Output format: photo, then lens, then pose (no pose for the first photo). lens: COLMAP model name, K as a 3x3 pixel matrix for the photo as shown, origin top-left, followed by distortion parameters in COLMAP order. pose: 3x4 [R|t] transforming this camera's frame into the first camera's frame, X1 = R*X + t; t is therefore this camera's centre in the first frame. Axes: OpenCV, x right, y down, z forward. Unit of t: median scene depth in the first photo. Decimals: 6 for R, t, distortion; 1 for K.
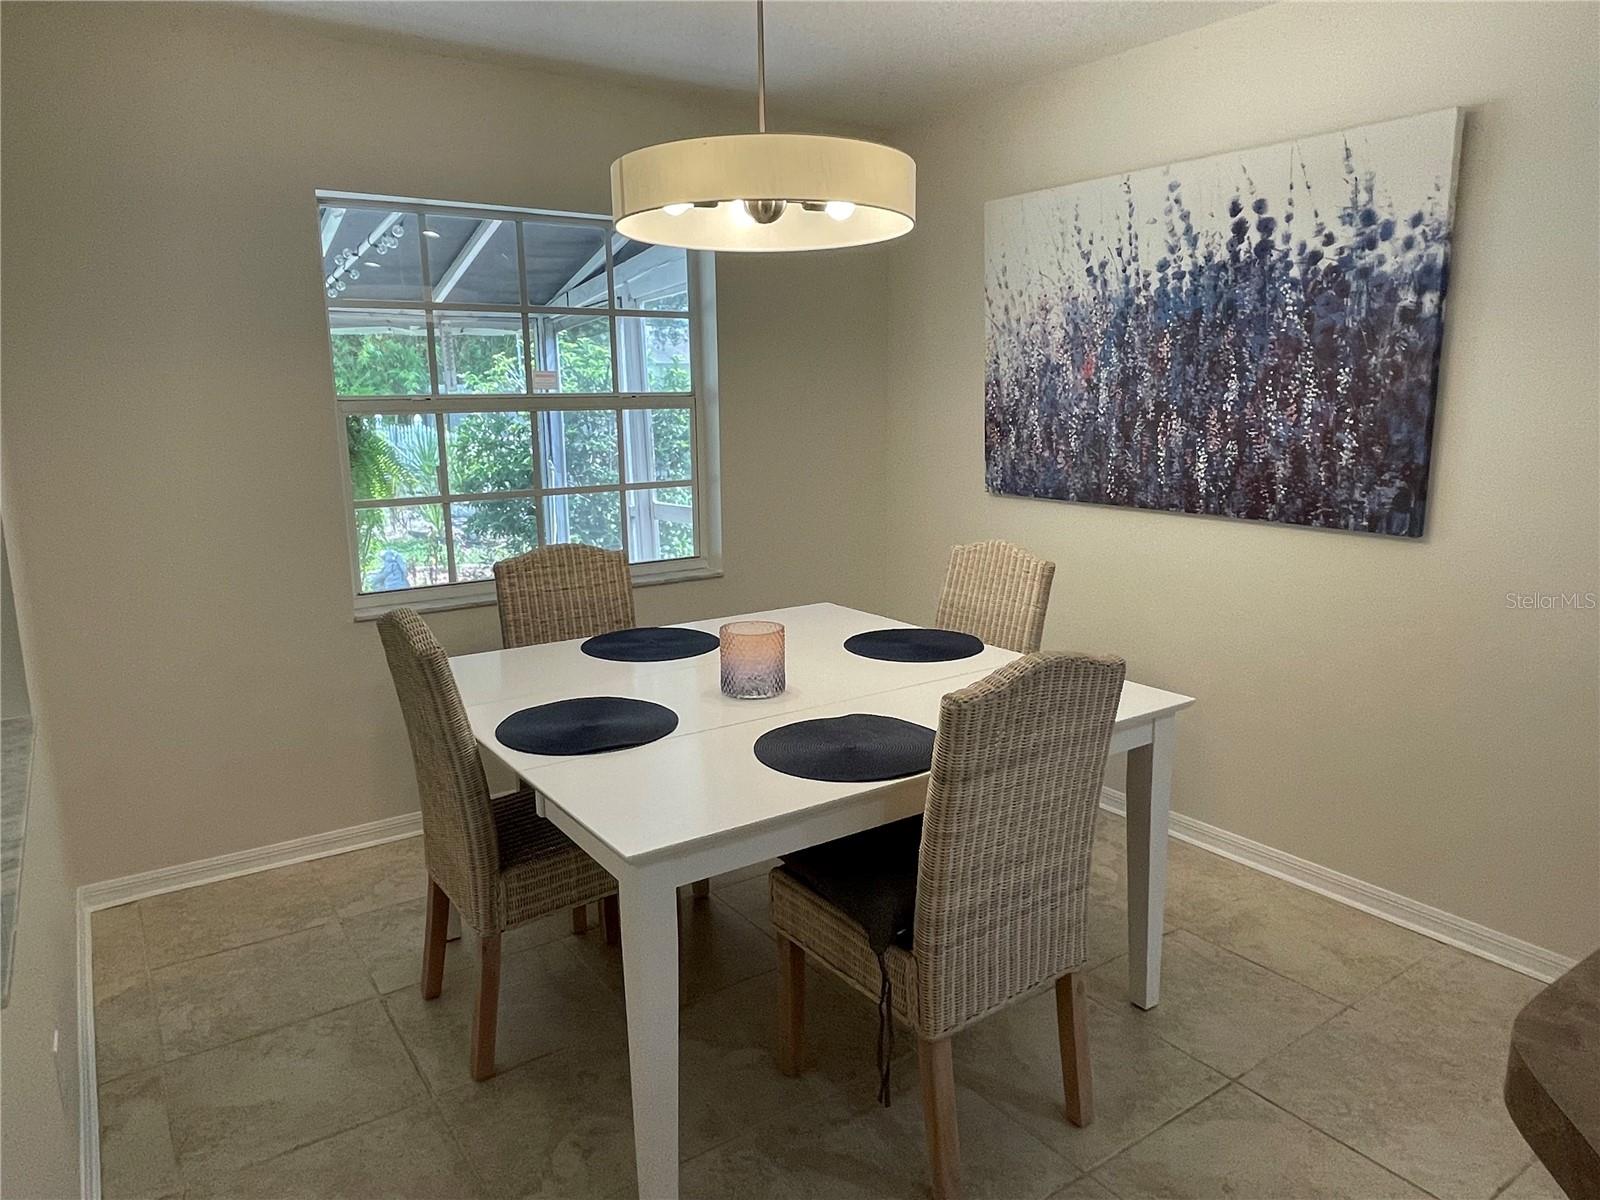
lens RADIAL K [[1059.5, 0, 800.0], [0, 1059.5, 600.0], [0, 0, 1]] dist [-0.145997, -0.000212]
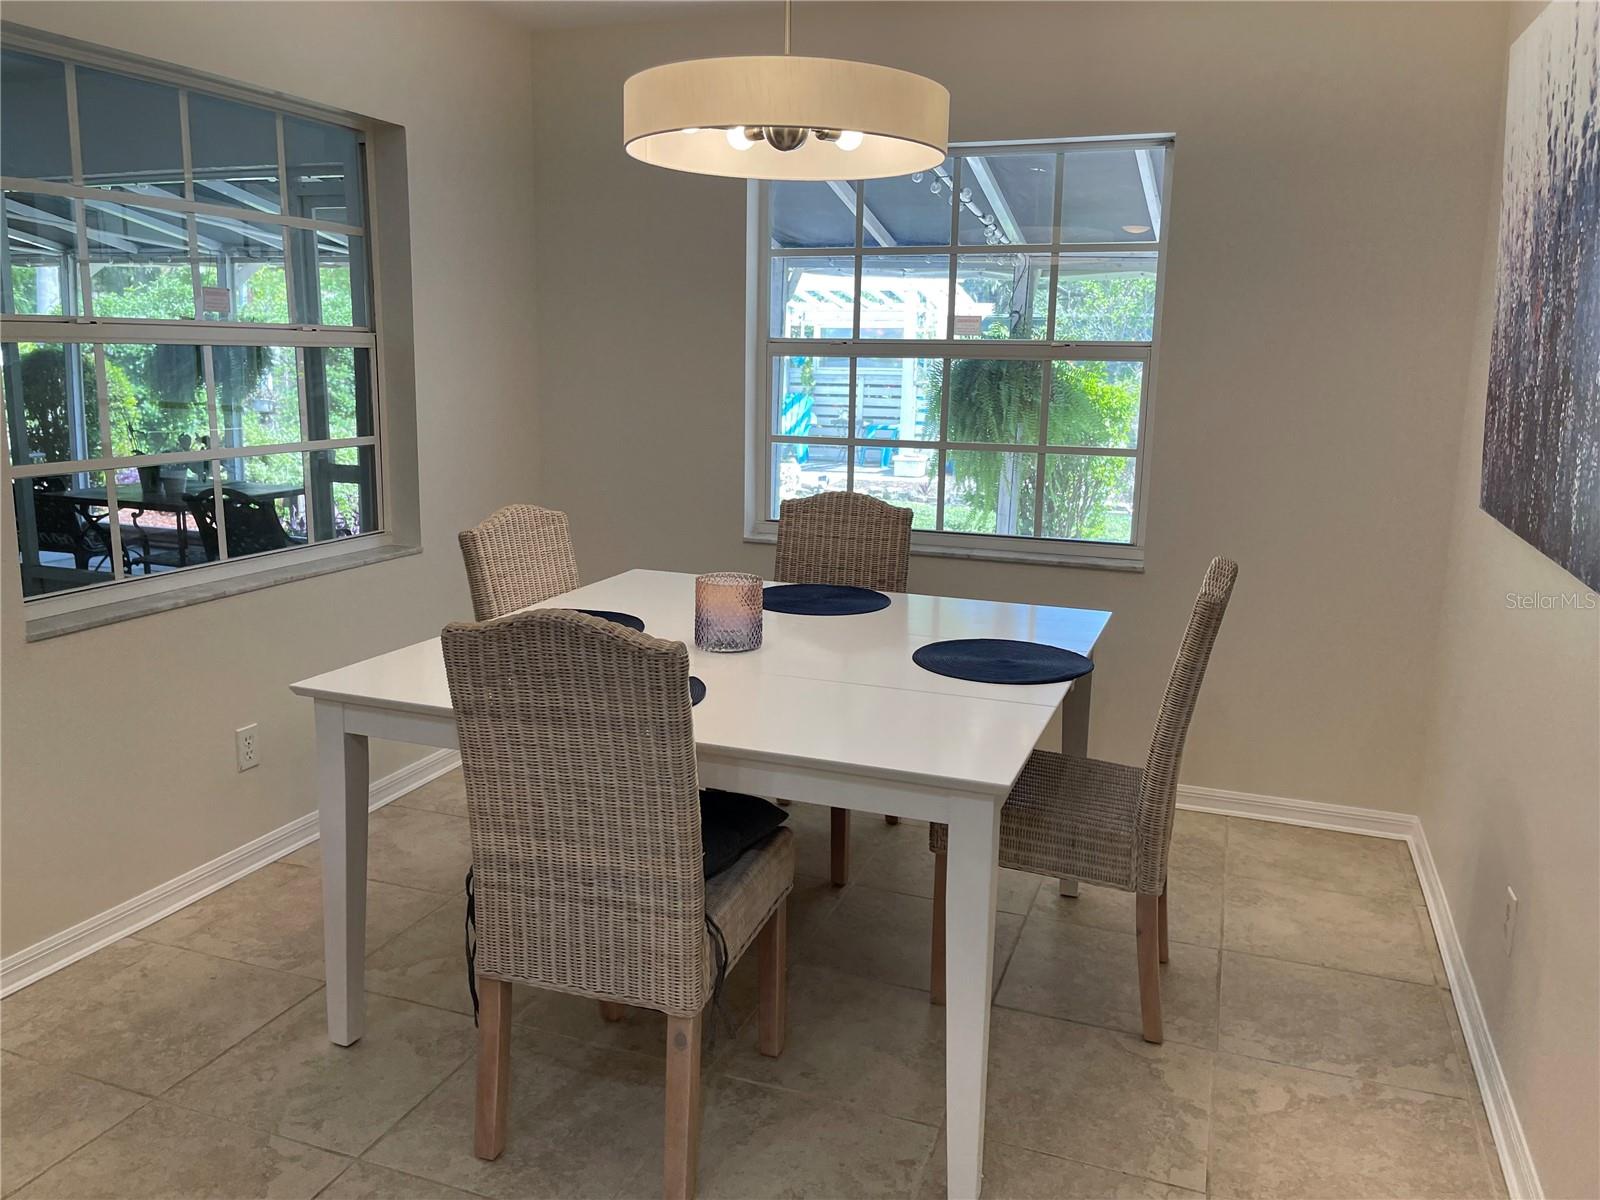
lens RADIAL K [[1230.4, 0, 800.0], [0, 1230.4, 600.0], [0, 0, 1]] dist [0.001566, -0.002203]
pose [[0.578853, 0.182555, -0.794734, 0.649270], [-0.169357, 0.980281, 0.101823, -0.061937], [0.797651, 0.075653, 0.598356, 0.262641]]
